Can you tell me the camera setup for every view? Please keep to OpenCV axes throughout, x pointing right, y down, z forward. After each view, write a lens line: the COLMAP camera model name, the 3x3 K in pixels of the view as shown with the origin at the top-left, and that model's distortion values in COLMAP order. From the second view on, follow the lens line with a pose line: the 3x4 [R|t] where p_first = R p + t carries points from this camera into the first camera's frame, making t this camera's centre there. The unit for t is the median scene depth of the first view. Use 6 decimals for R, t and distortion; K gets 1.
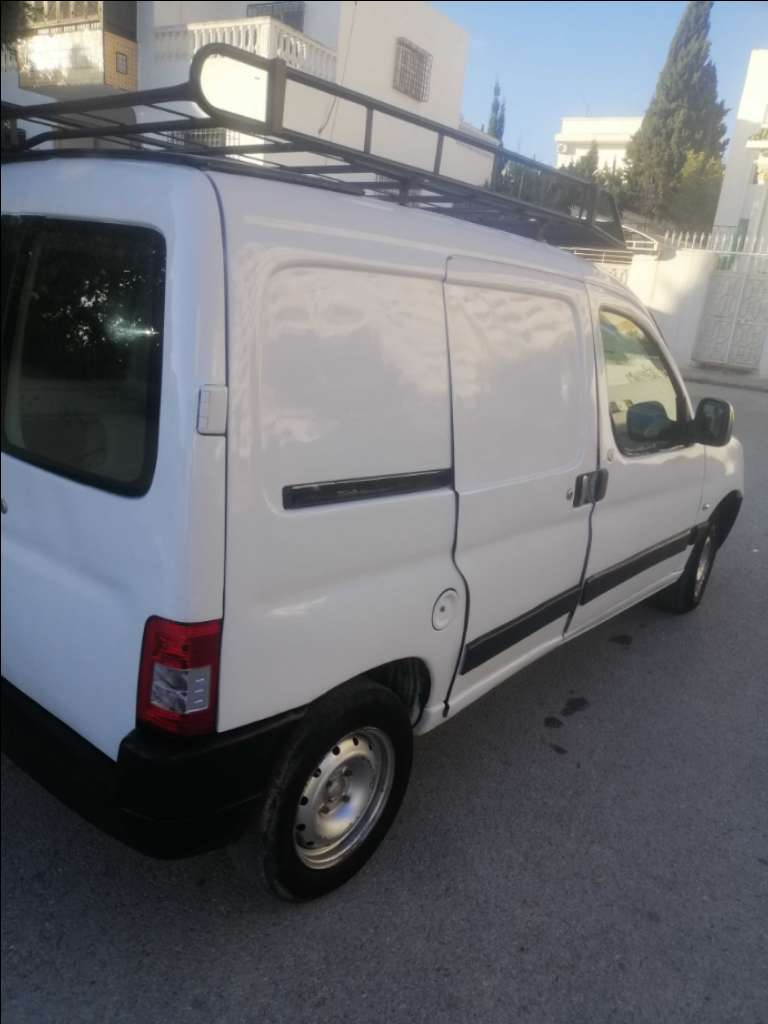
lens RADIAL K [[780.2, 0, 388.3], [0, 780.2, 517.5], [0, 0, 1]] dist [-0.002224, 0.002534]
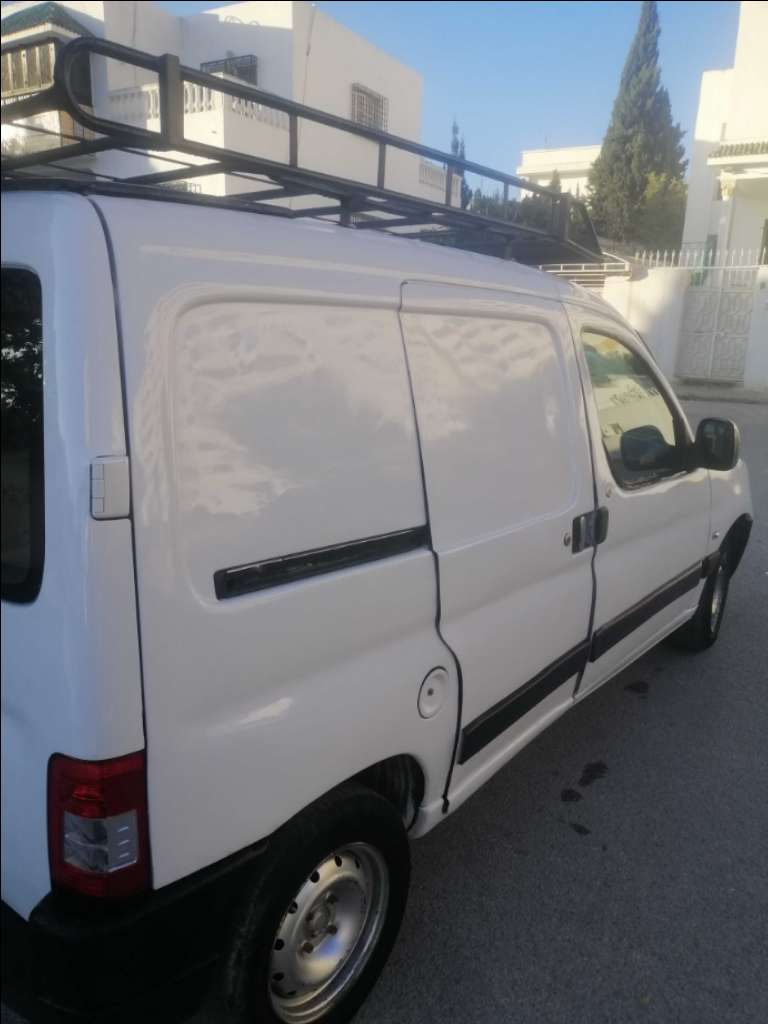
lens RADIAL K [[780.2, 0, 379.7], [0, 780.2, 510.8], [0, 0, 1]] dist [-0.002224, 0.002534]
pose [[0.997085, -0.076295, -0.000164, 0.024613], [0.076159, 0.995428, -0.057645, -0.026736], [0.004562, 0.057464, 0.998337, 0.119262]]
